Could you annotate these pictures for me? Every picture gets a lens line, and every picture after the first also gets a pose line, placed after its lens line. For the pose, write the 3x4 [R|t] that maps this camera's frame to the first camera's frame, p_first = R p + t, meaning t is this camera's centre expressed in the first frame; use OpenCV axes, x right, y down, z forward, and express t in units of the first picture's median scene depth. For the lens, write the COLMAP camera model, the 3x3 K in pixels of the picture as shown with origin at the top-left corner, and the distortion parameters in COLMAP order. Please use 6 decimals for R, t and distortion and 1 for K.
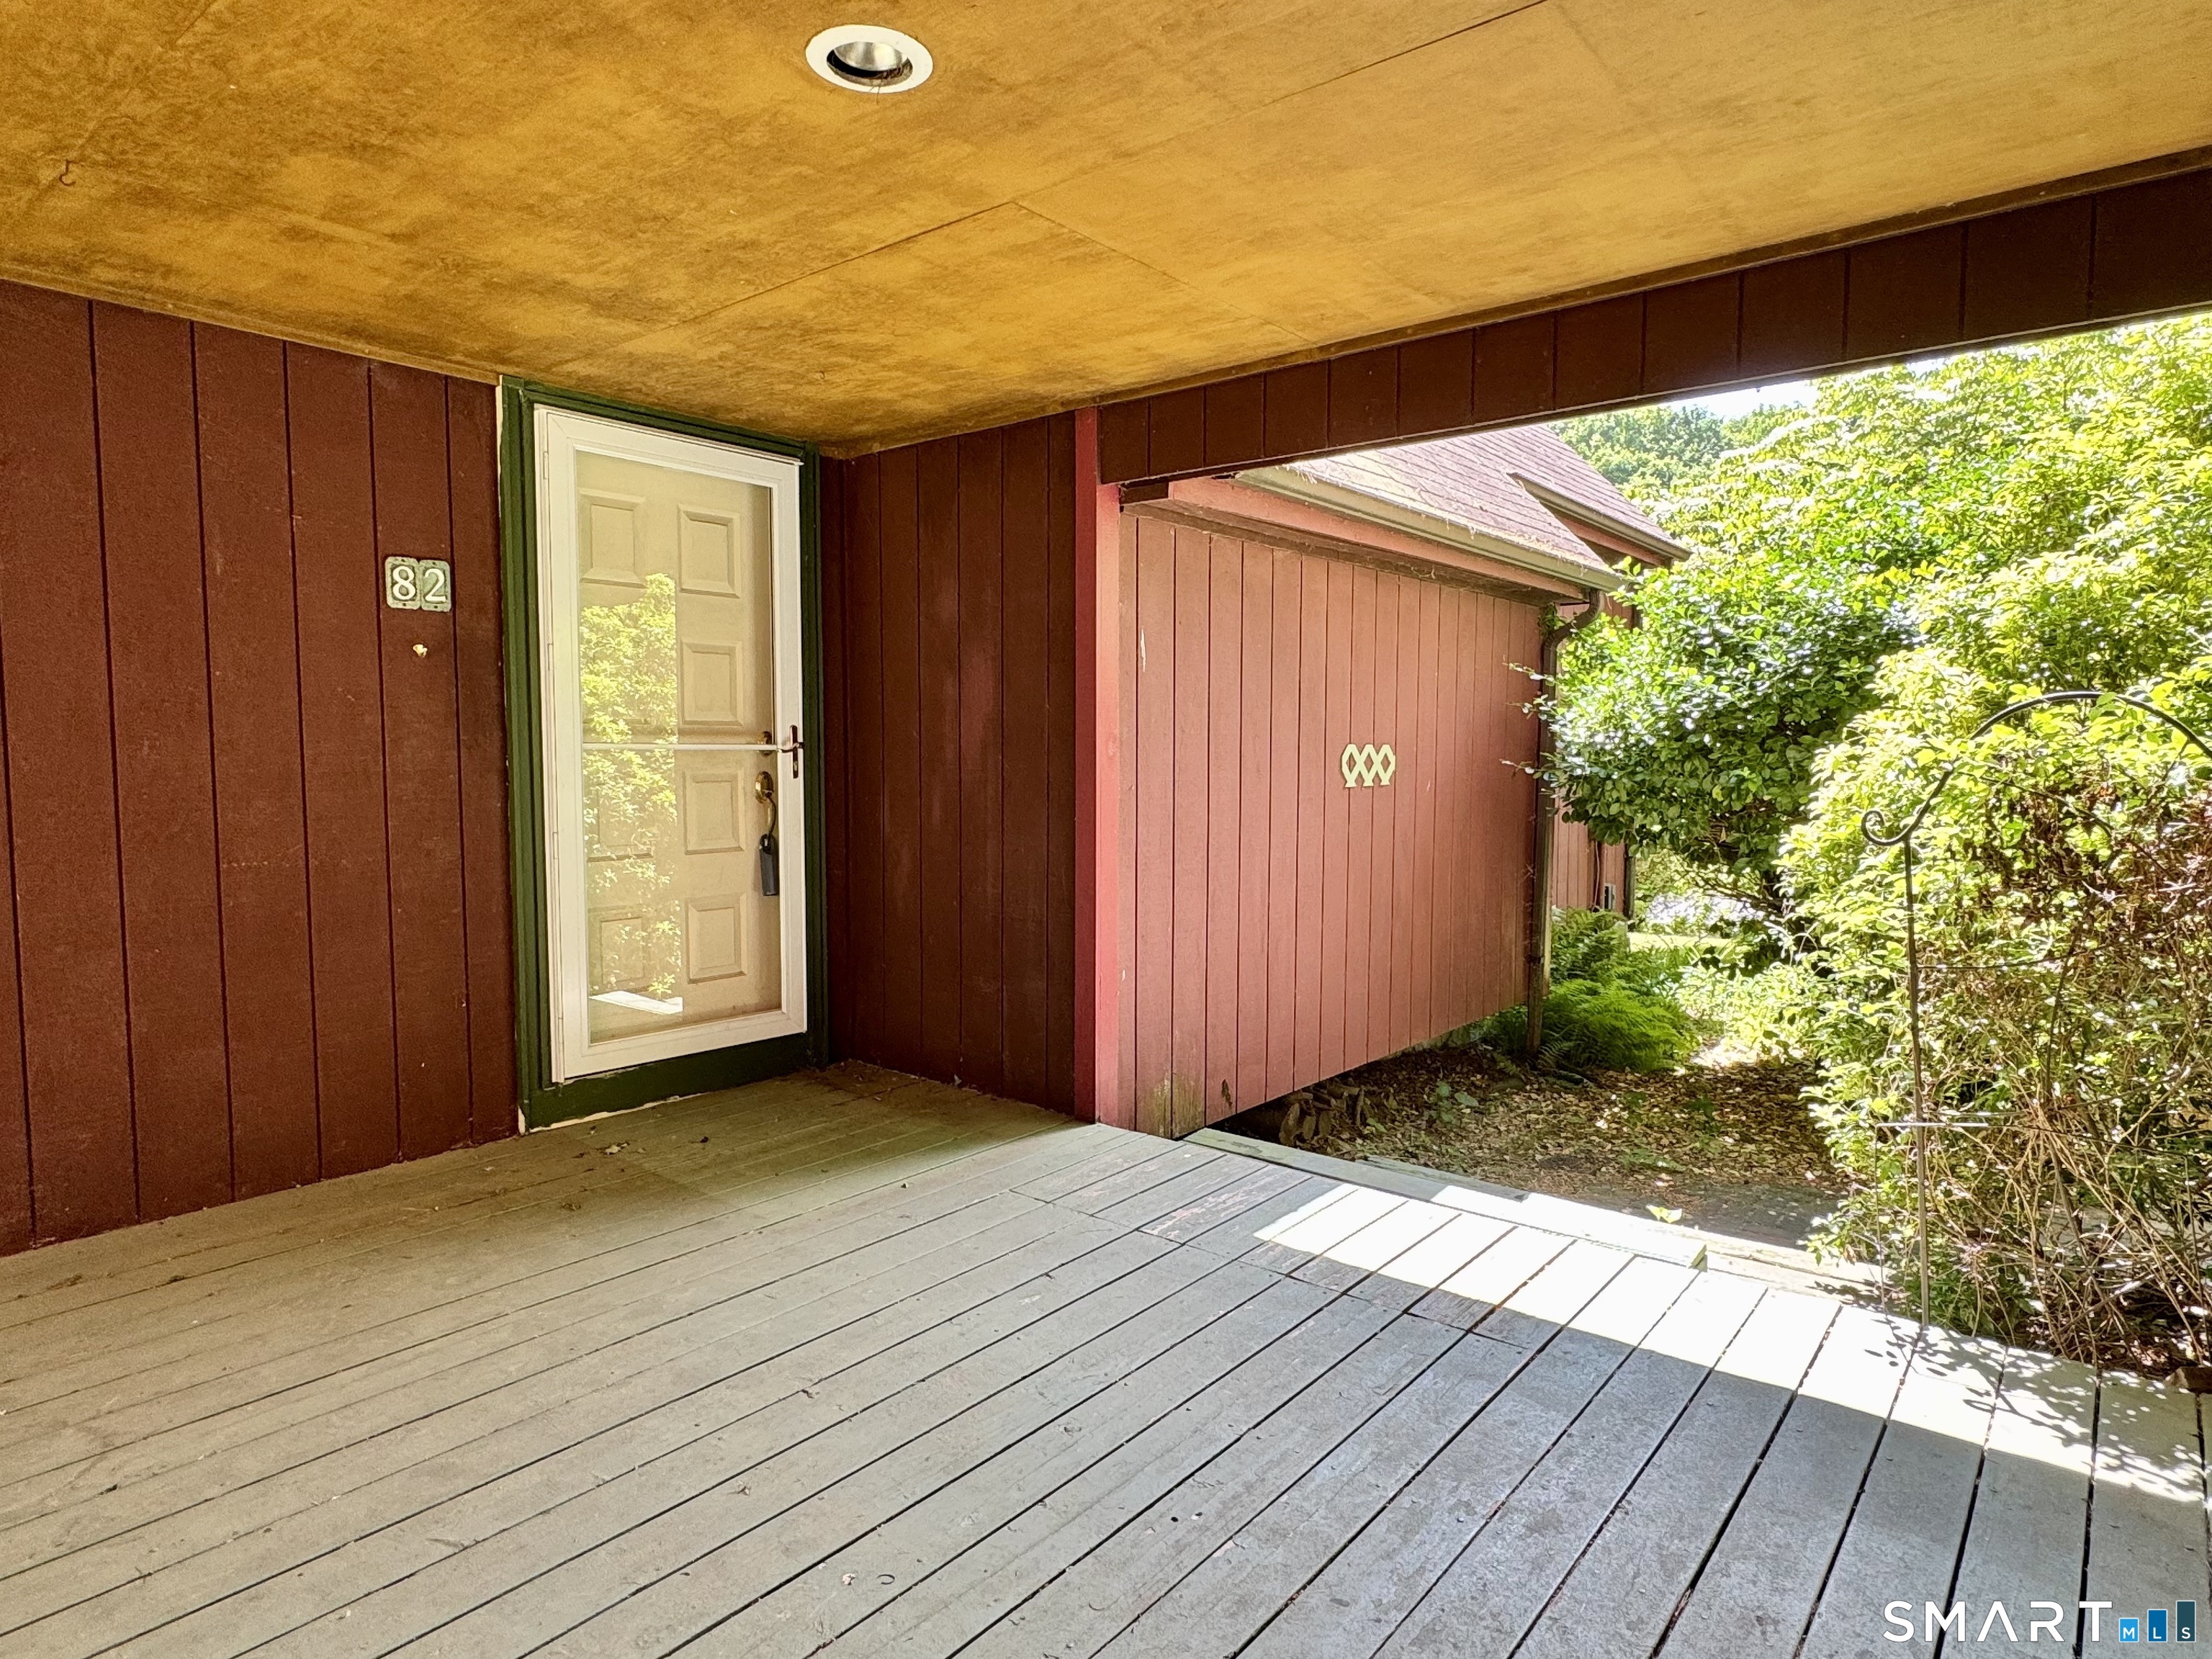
lens RADIAL K [[1290.9, 0, 1099.0], [0, 1290.9, 832.8], [0, 0, 1]] dist [-0.003064, 0.001553]
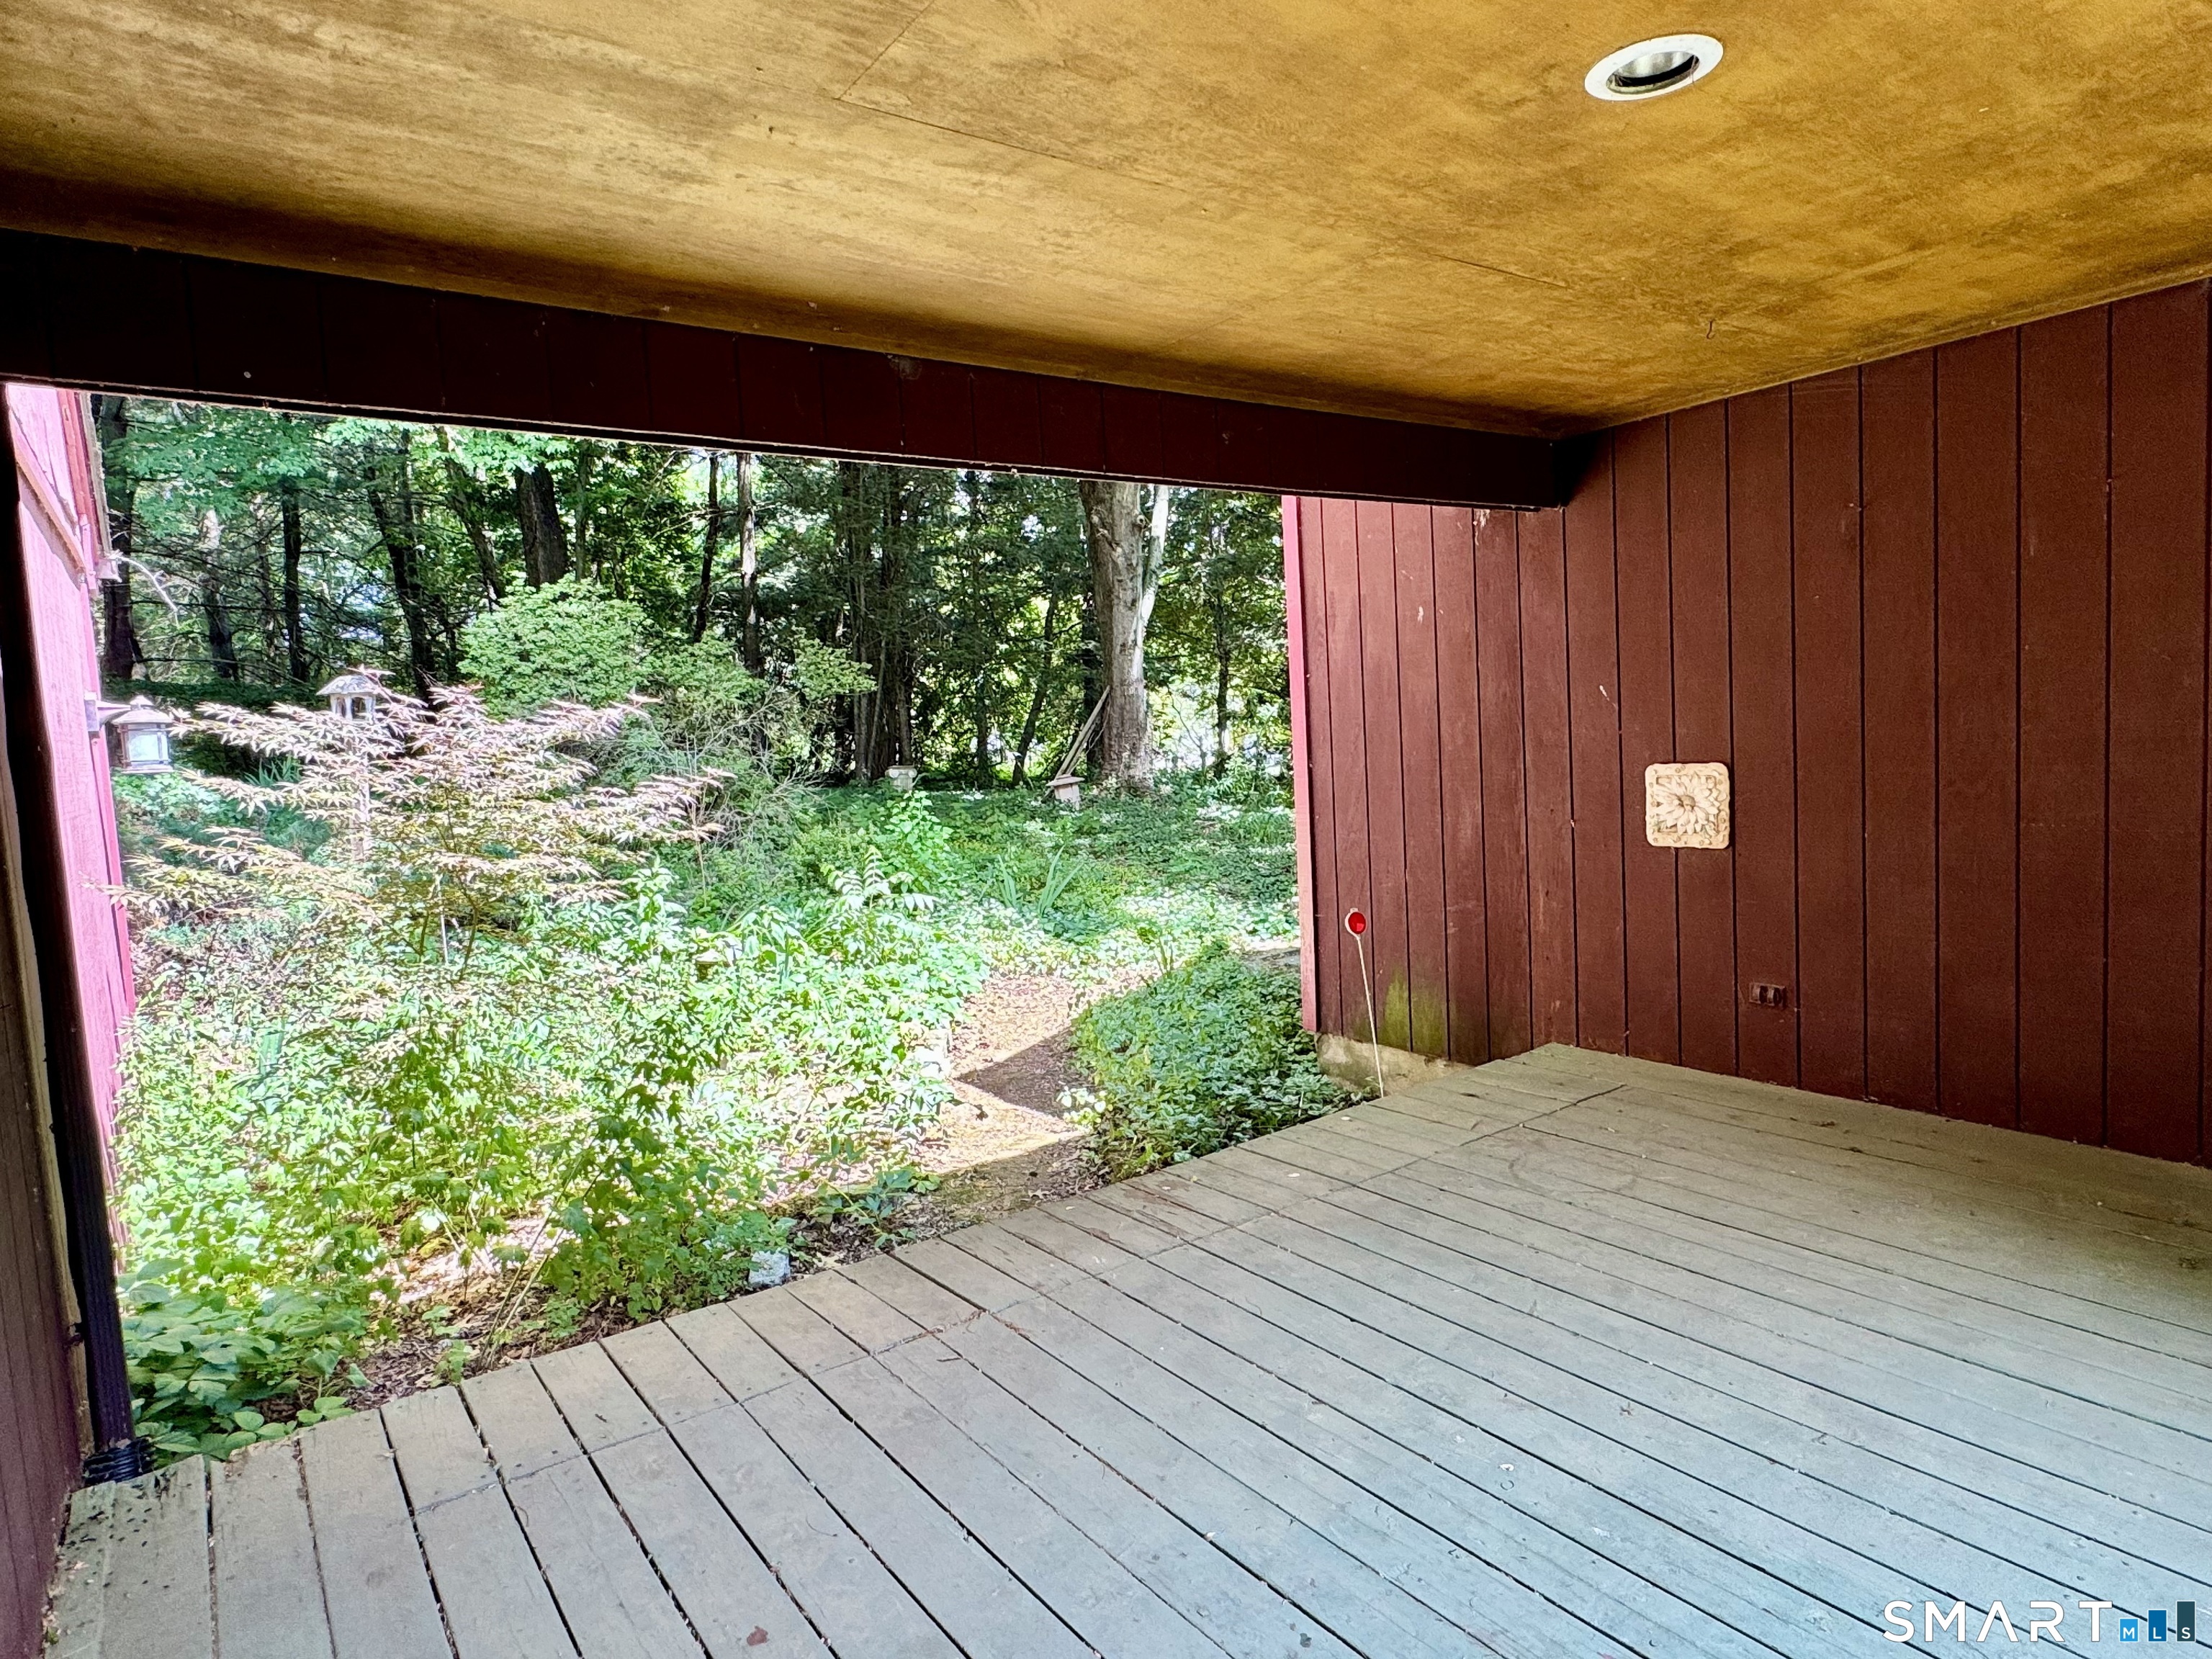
lens RADIAL K [[1290.9, 0, 1099.0], [0, 1290.9, 832.8], [0, 0, 1]] dist [-0.003064, 0.001553]
pose [[-0.266746, 0.094041, -0.959168, 0.704753], [-0.007953, 0.994979, 0.099764, -0.085955], [0.963734, 0.034240, -0.264659, 0.659043]]
